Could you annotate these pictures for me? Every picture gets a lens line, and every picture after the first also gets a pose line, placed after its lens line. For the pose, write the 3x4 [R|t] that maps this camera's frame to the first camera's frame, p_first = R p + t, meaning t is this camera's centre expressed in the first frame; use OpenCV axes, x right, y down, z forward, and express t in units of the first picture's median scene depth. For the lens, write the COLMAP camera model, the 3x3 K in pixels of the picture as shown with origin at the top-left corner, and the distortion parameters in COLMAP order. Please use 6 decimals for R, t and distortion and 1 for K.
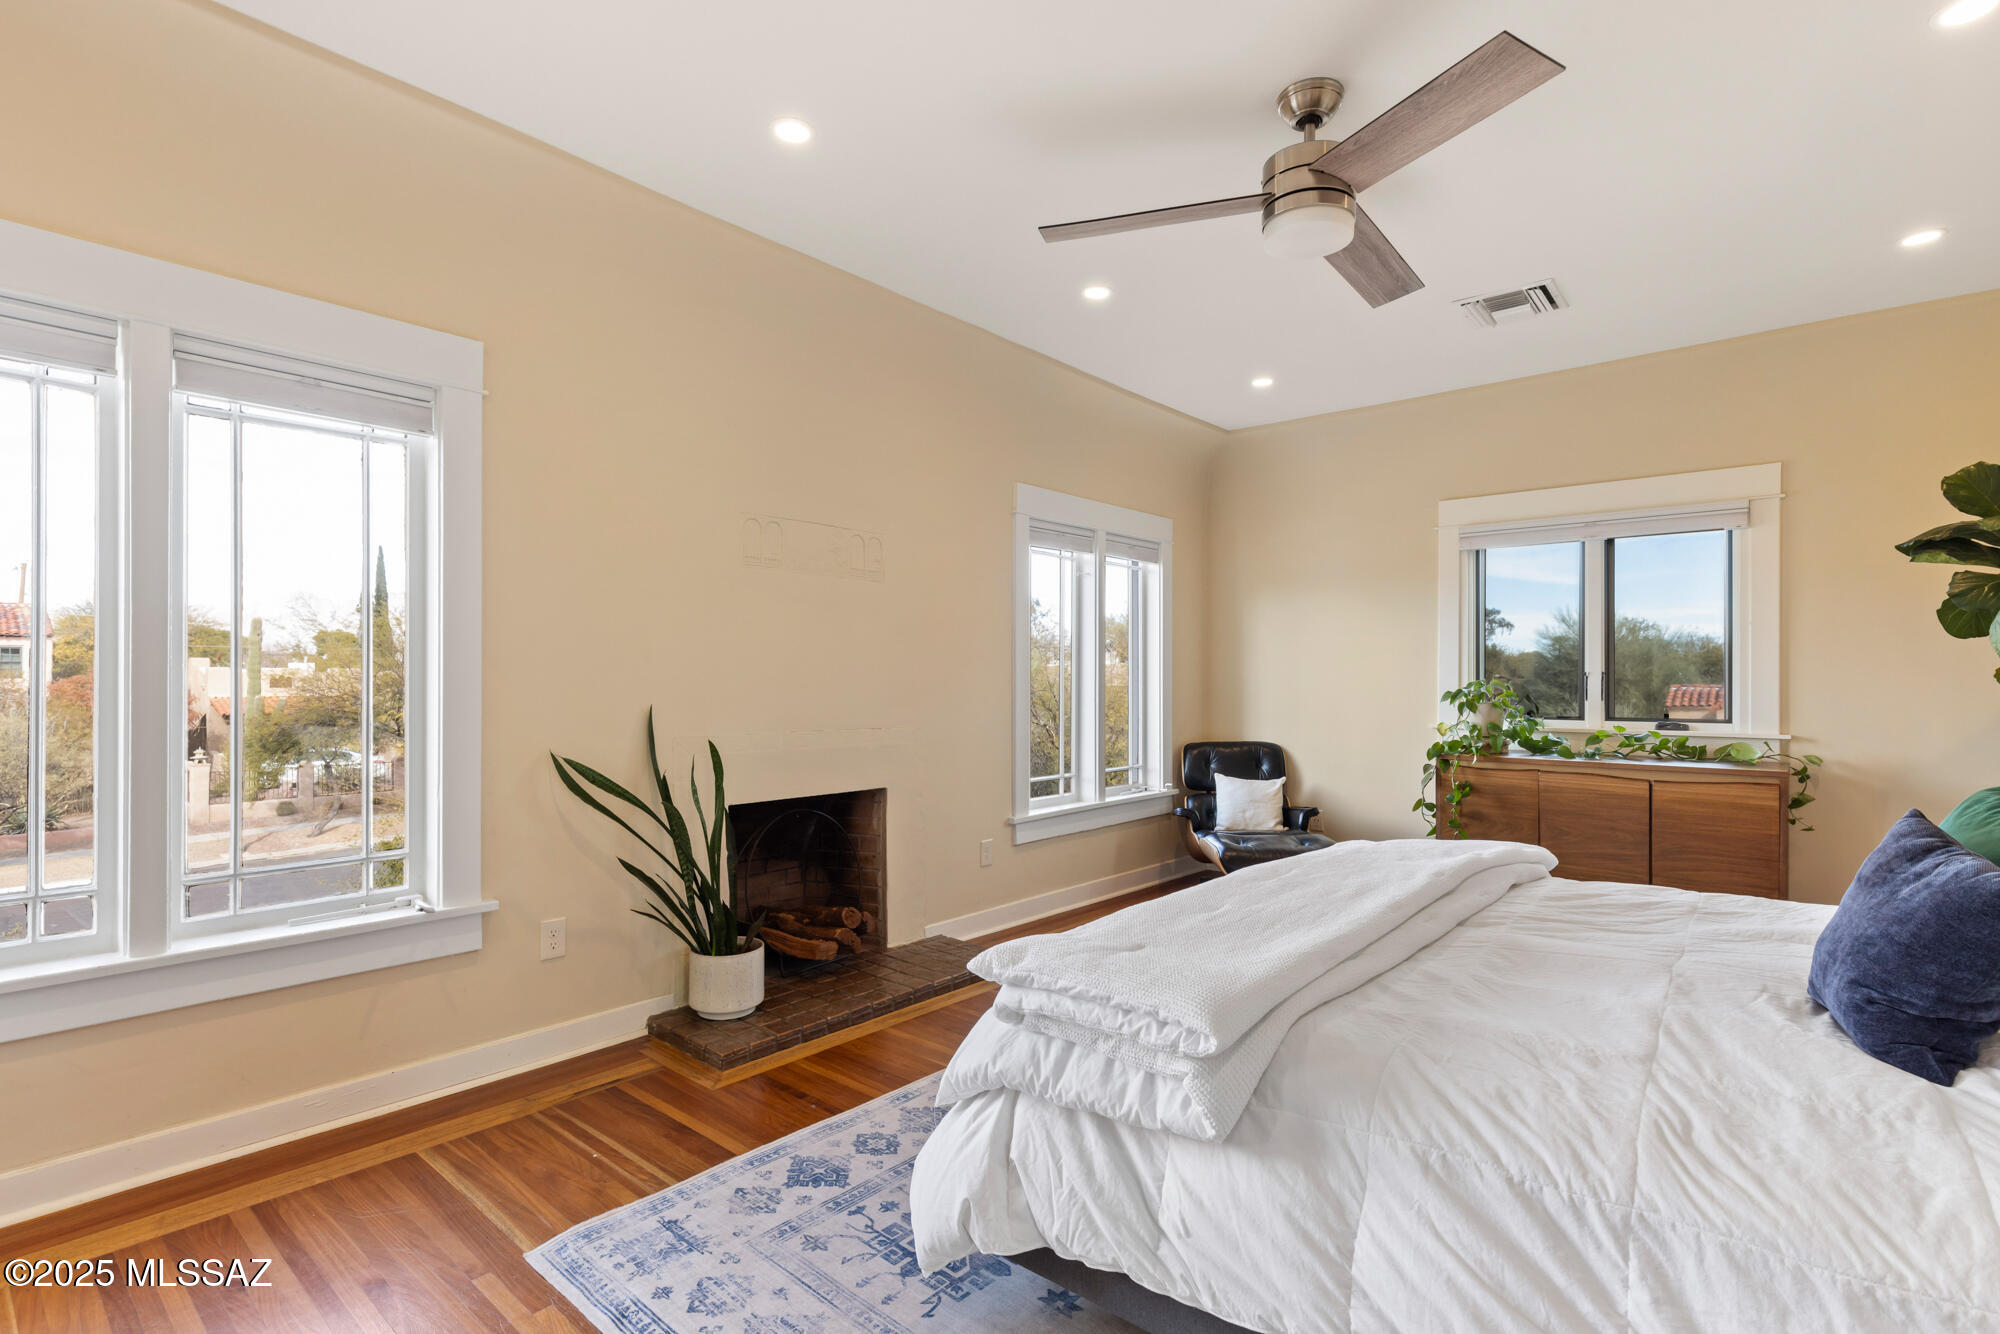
lens RADIAL K [[956.8, 0, 998.6], [0, 956.8, 676.2], [0, 0, 1]] dist [0.000453, 0.000006]
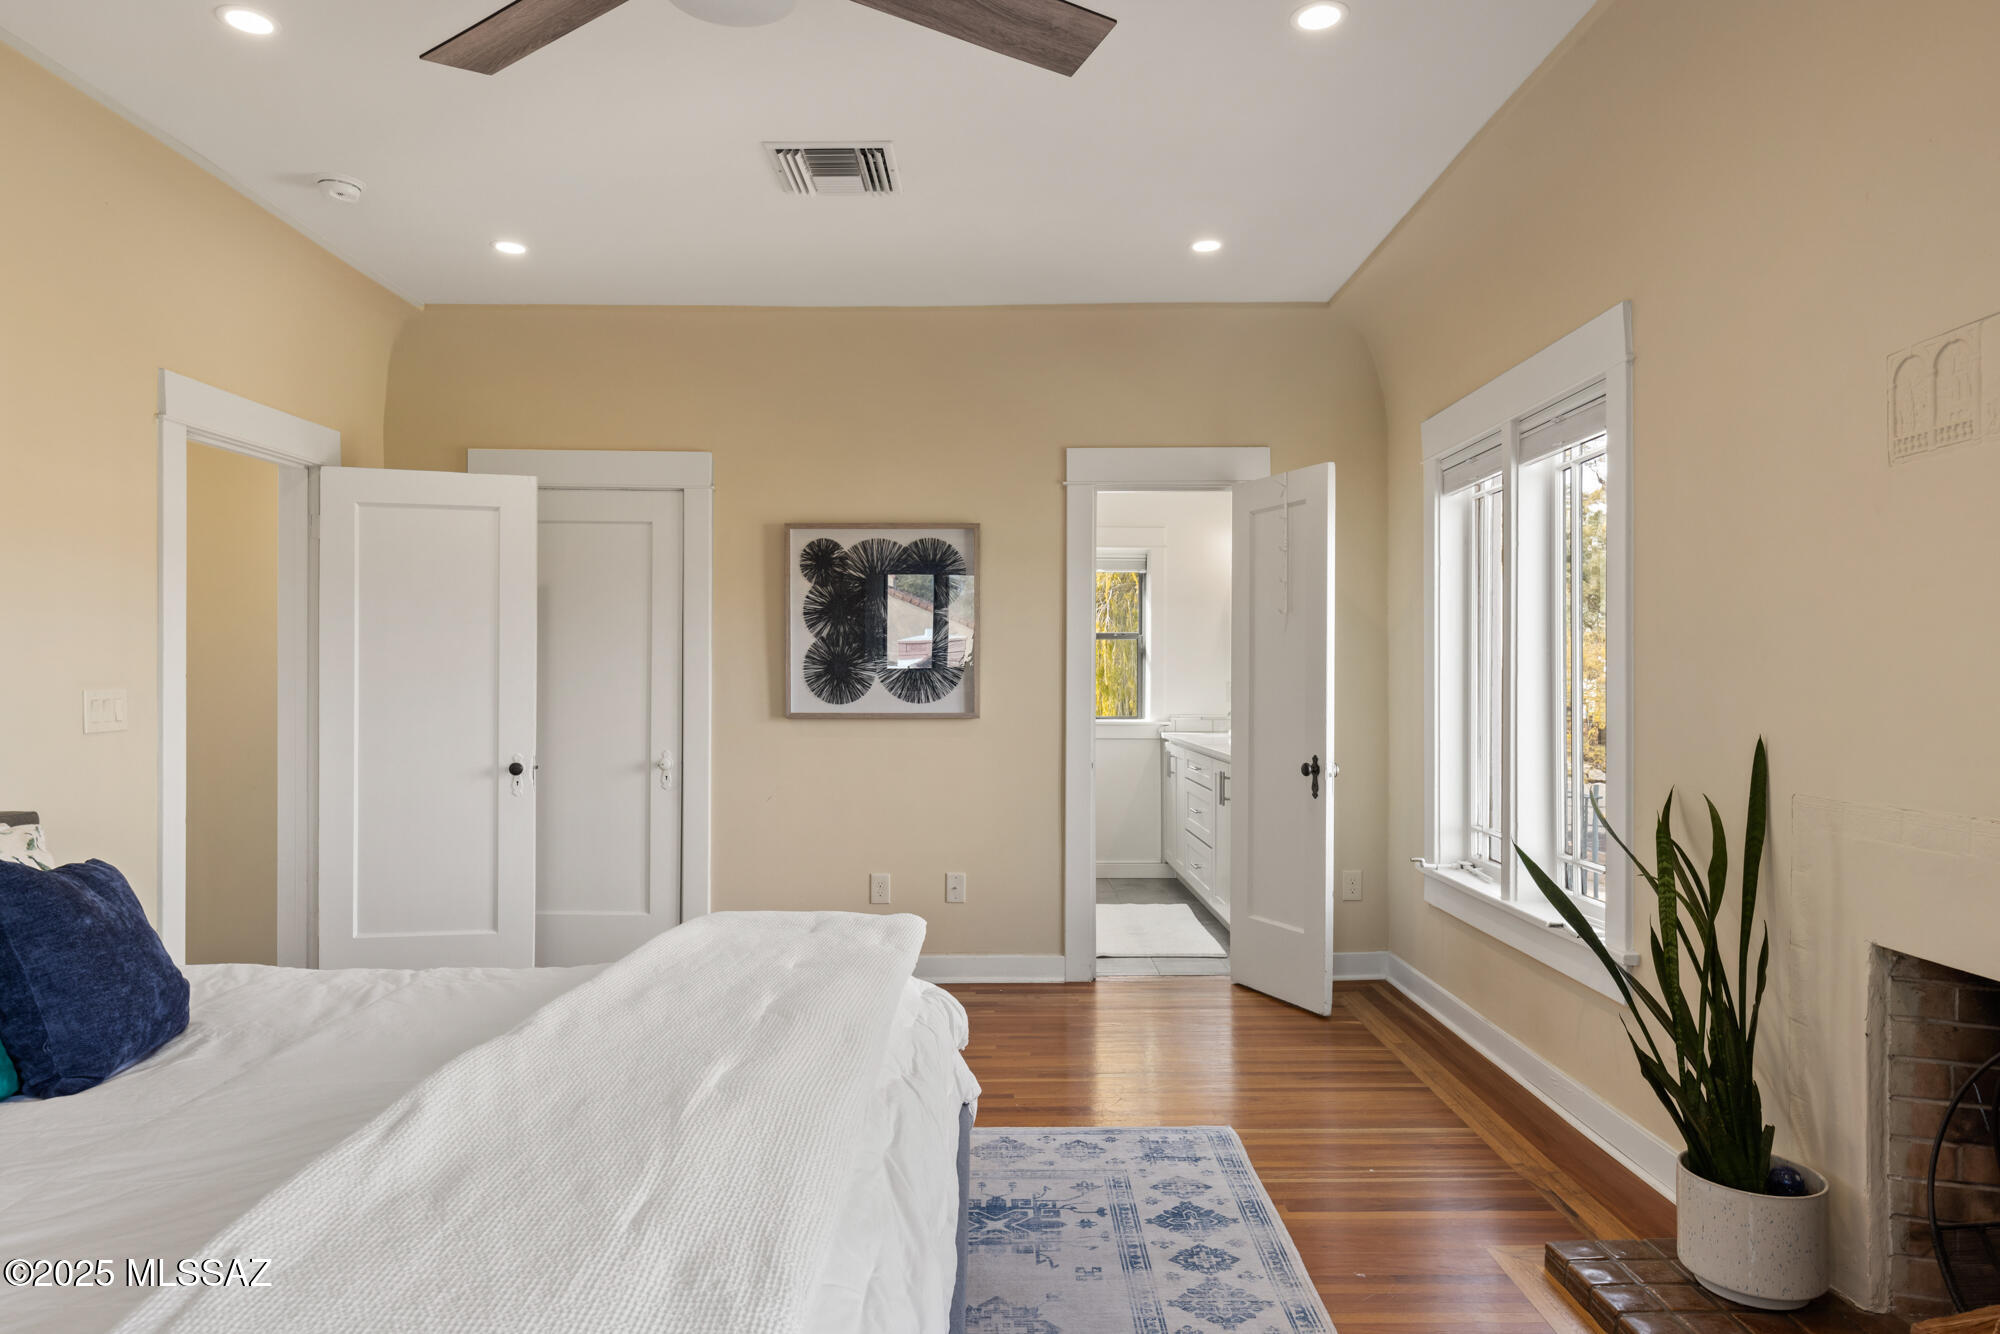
lens RADIAL K [[1262.6, 0, 1000.6], [0, 1262.6, 668.7], [0, 0, 1]] dist [-0.001413, -0.000101]
pose [[-0.755888, -0.004399, -0.654686, 0.789990], [0.000996, 0.999969, -0.007869, -0.011757], [0.654700, -0.006600, -0.755860, 1.881684]]
